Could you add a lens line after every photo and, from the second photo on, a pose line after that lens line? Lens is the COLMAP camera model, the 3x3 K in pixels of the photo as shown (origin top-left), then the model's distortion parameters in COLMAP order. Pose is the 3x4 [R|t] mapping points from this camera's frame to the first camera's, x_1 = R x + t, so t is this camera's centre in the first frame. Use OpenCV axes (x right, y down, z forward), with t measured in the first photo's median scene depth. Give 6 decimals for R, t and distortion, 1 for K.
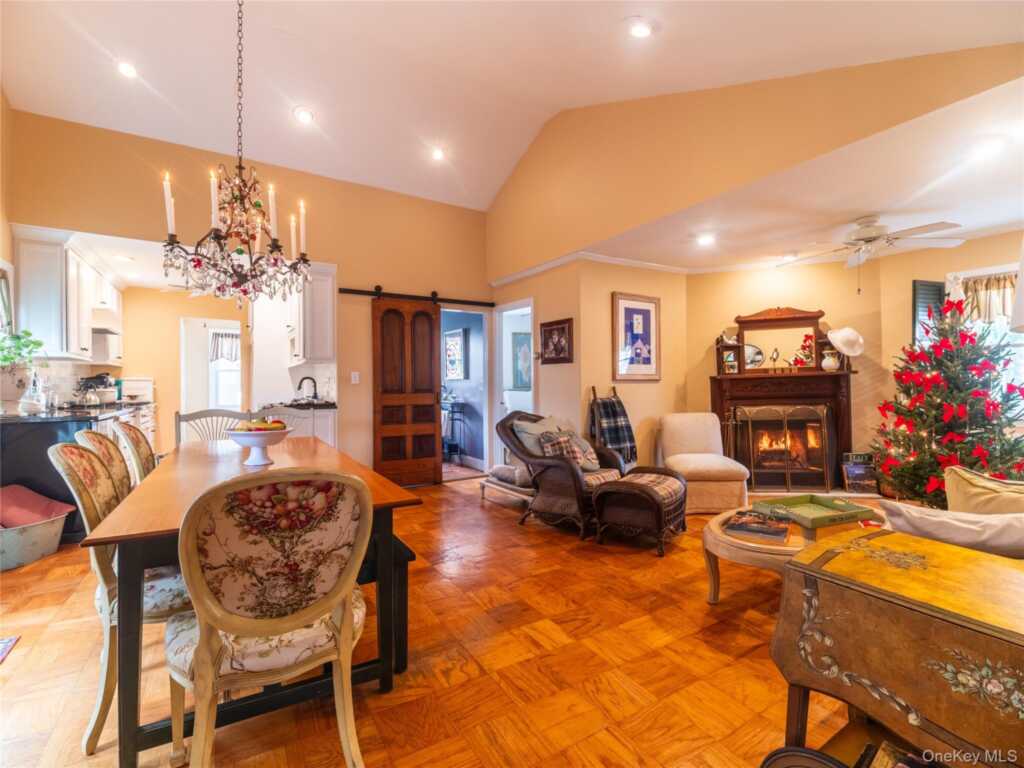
lens RADIAL K [[460.6, 0, 505.4], [0, 460.6, 384.3], [0, 0, 1]] dist [-0.003233, -0.002039]
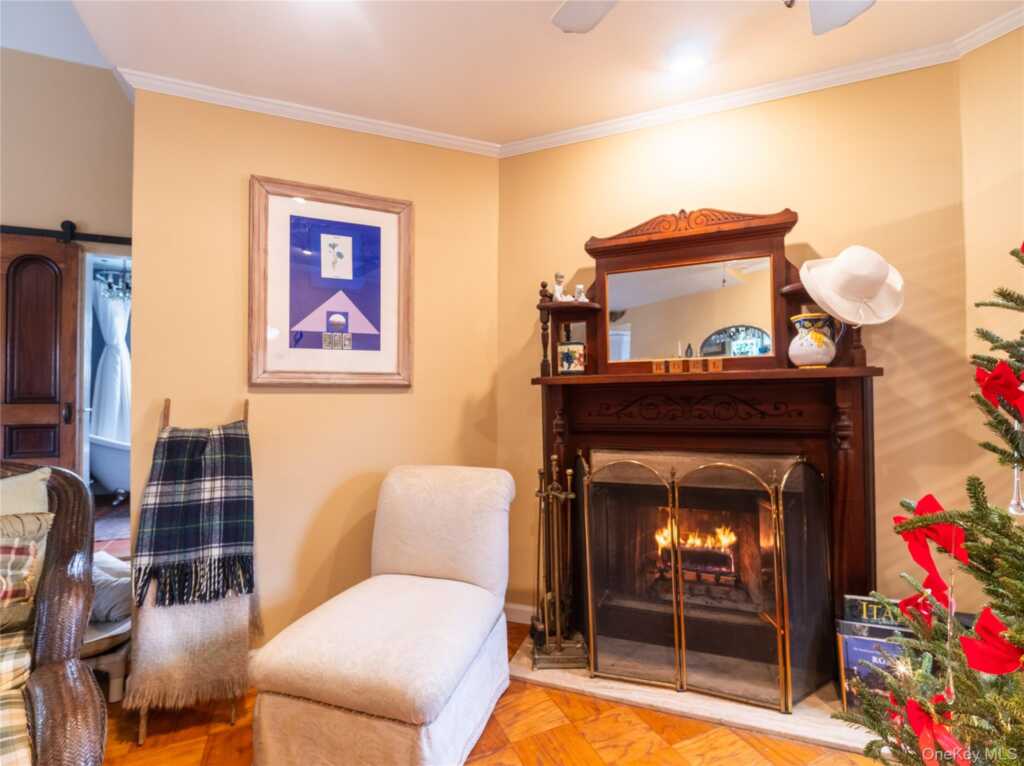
lens RADIAL K [[460.6, 0, 520.4], [0, 460.6, 383.5], [0, 0, 1]] dist [-0.003233, -0.002039]
pose [[0.990794, 0.012937, -0.134759, 0.518878], [-0.014374, 0.999850, -0.009694, -0.009274], [0.134613, 0.011542, 0.990831, 0.592377]]
